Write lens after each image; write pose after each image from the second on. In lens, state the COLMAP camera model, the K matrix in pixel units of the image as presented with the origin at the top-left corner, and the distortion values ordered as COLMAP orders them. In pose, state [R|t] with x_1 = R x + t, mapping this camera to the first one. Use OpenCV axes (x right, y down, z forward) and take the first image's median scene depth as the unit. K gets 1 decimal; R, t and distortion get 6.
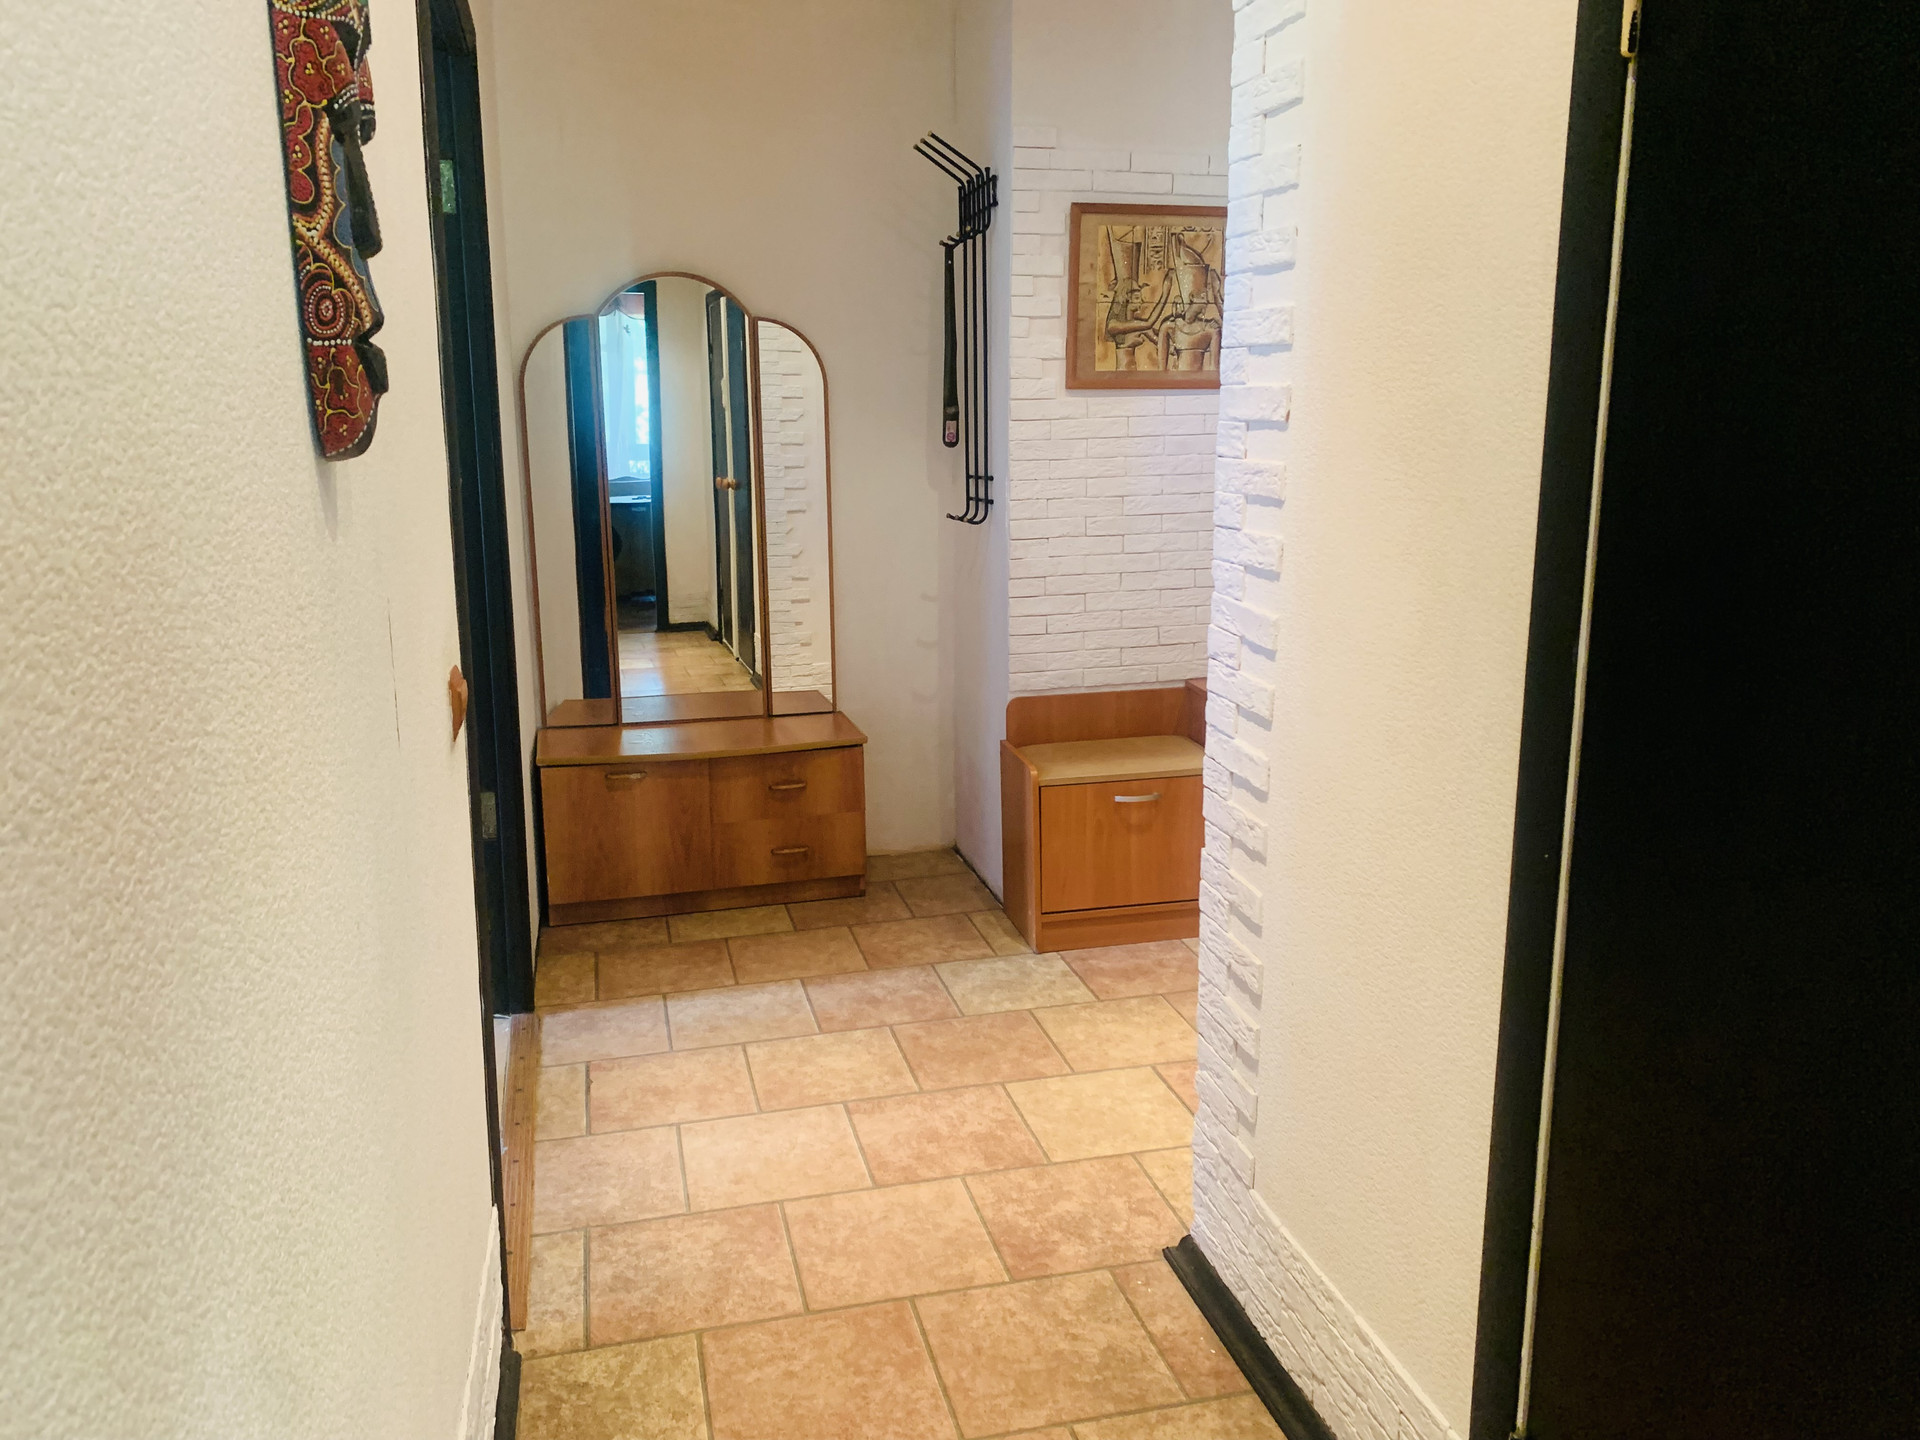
lens RADIAL K [[1458.8, 0, 954.1], [0, 1458.8, 726.2], [0, 0, 1]] dist [0.040734, -0.040086]
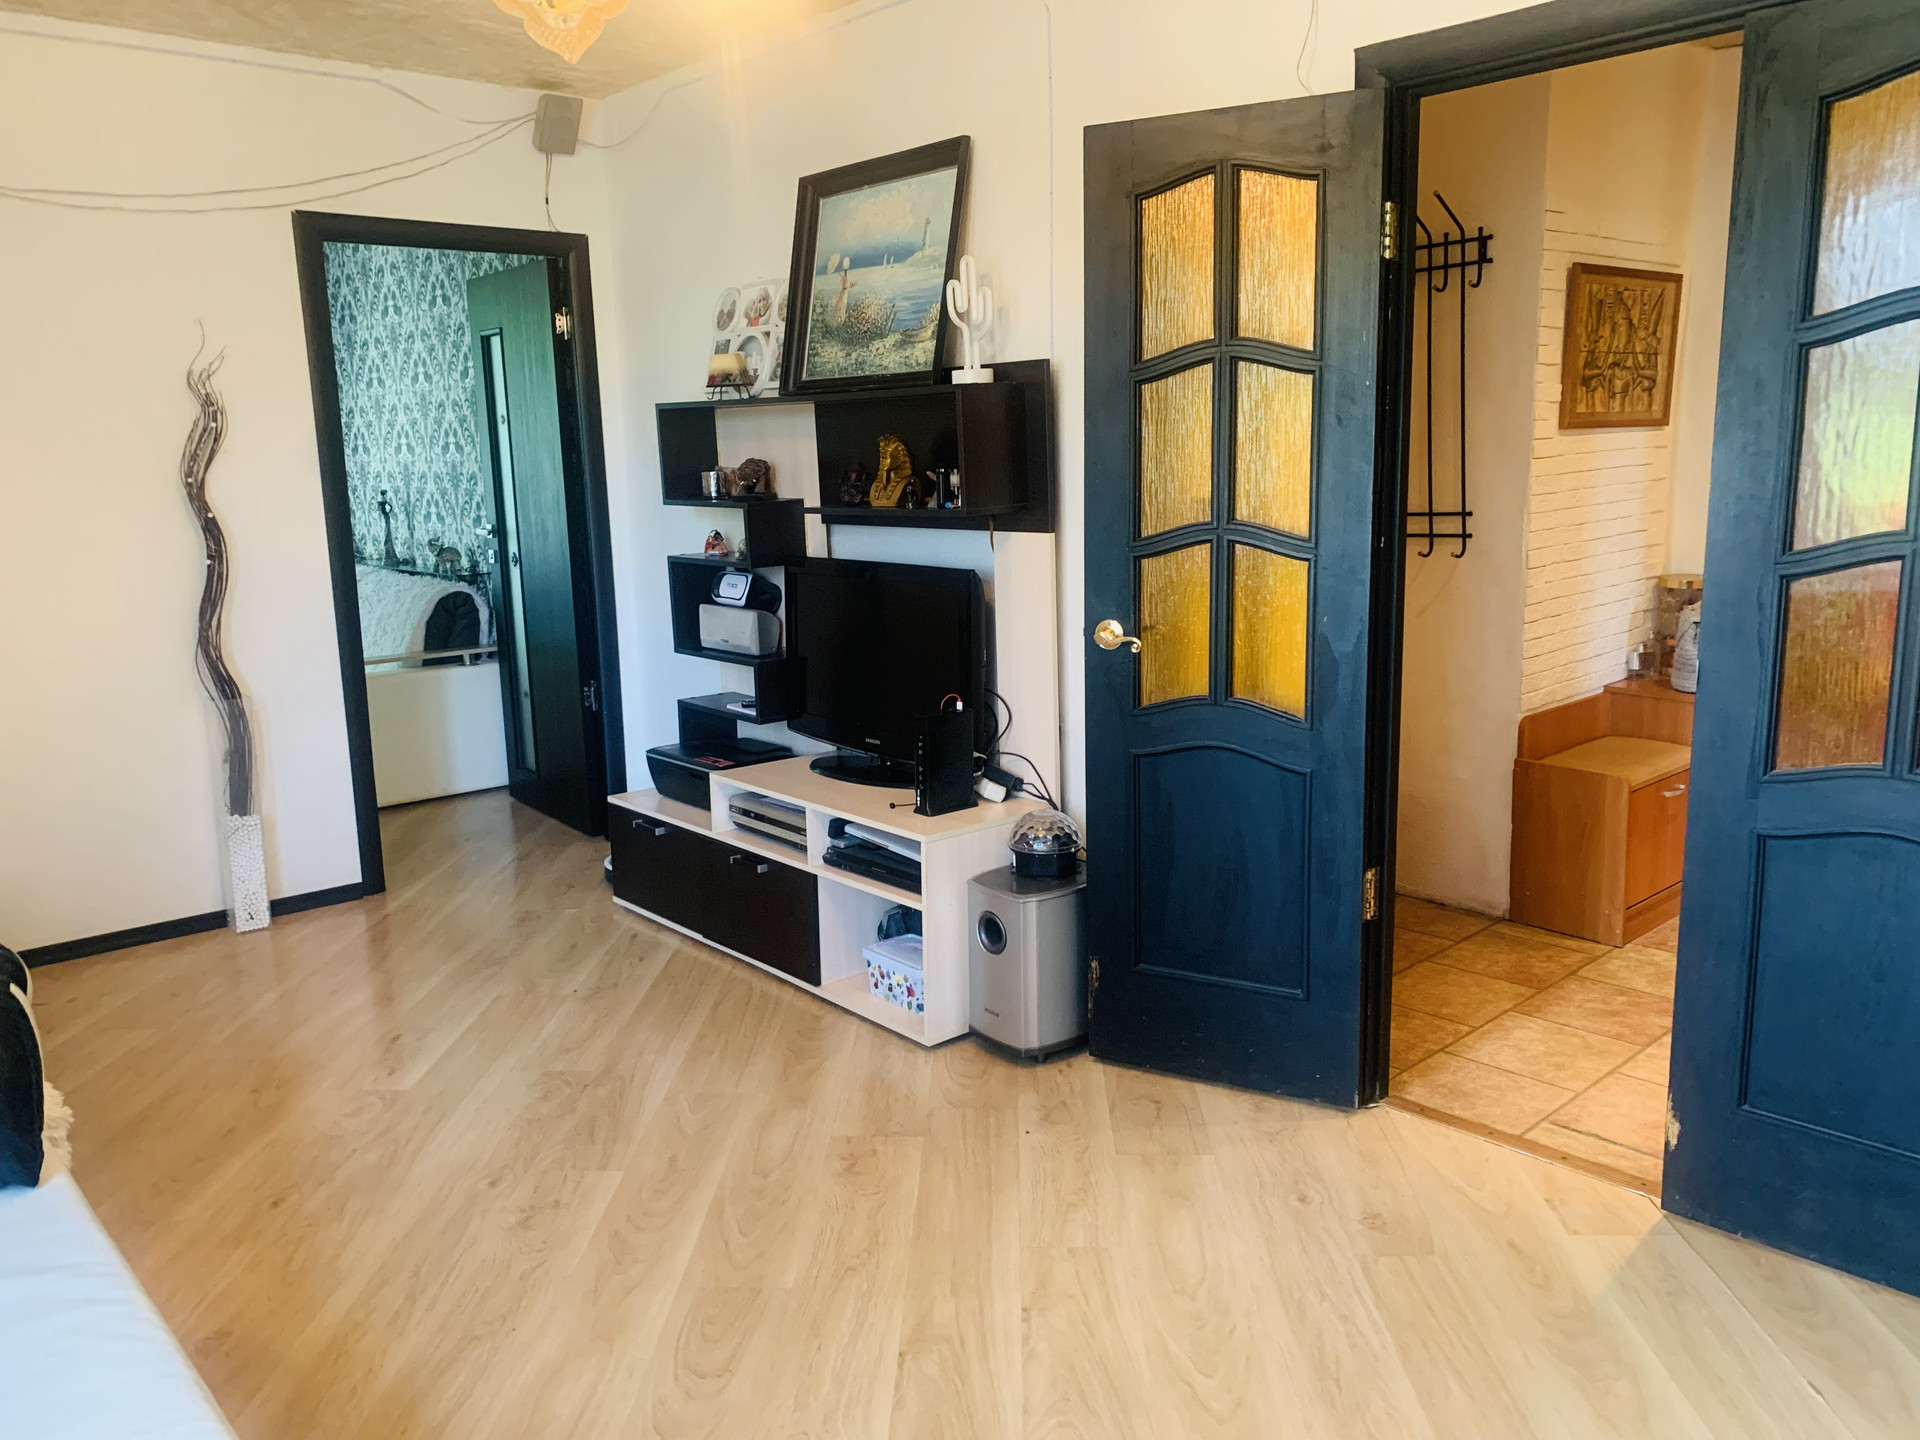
lens RADIAL K [[1458.8, 0, 976.7], [0, 1458.8, 704.4], [0, 0, 1]] dist [0.040734, -0.040086]
pose [[0.875330, -0.104243, 0.472156, -0.903196], [0.128229, 0.991566, -0.018805, -0.066206], [-0.466214, 0.077005, 0.881314, 0.269293]]
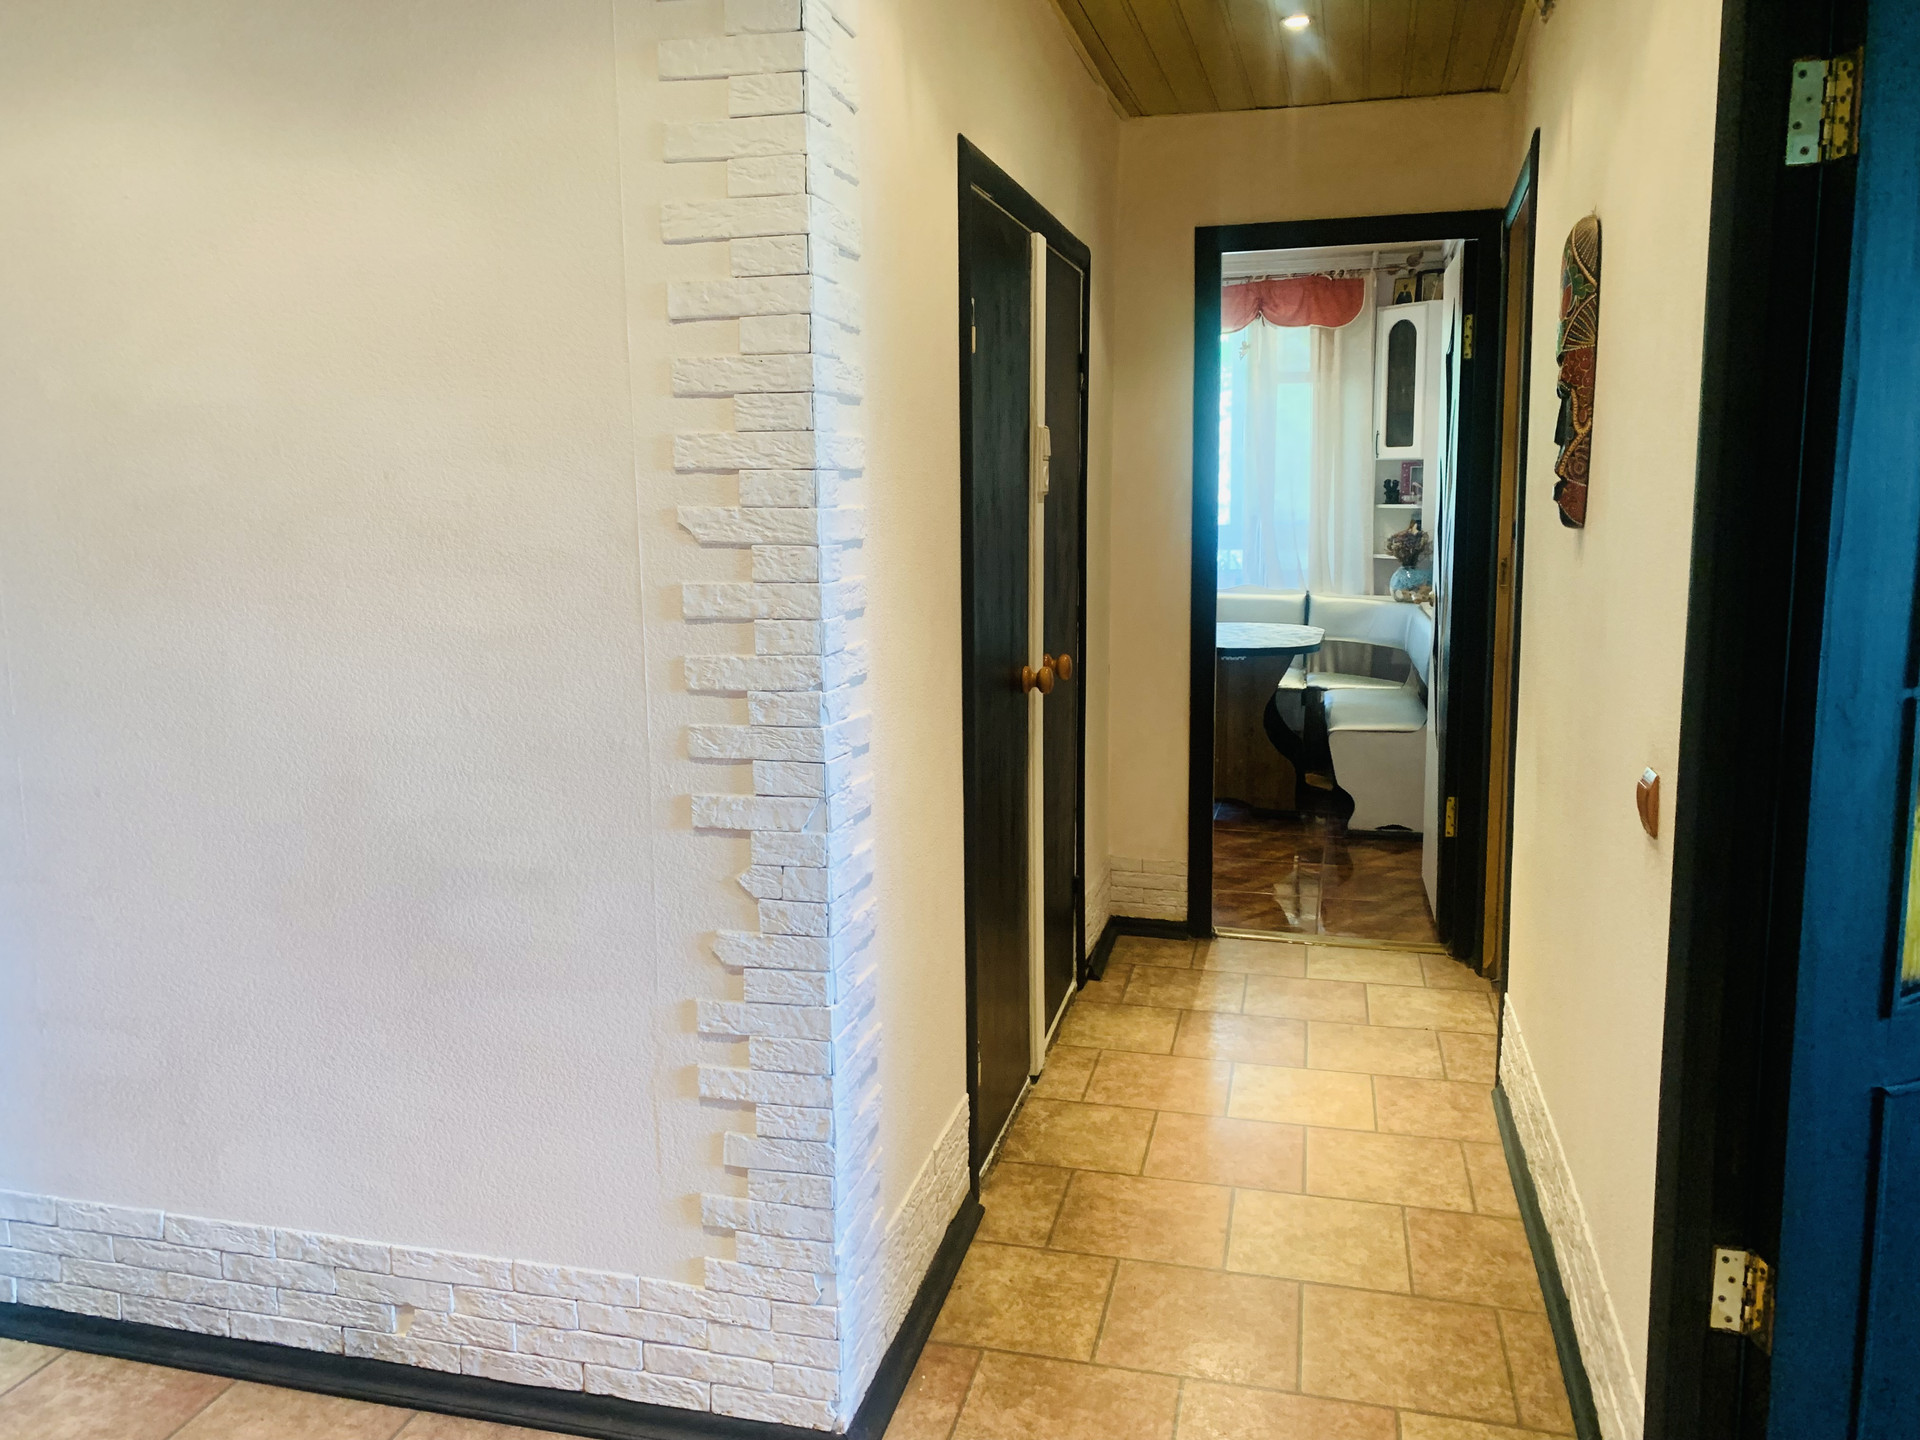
lens RADIAL K [[1458.8, 0, 961.6], [0, 1458.8, 696.1], [0, 0, 1]] dist [0.040734, -0.040086]
pose [[-0.884922, -0.057099, 0.462225, -0.200669], [0.114107, 0.935629, 0.334034, -0.252824], [-0.451544, 0.348337, -0.821444, 1.059734]]
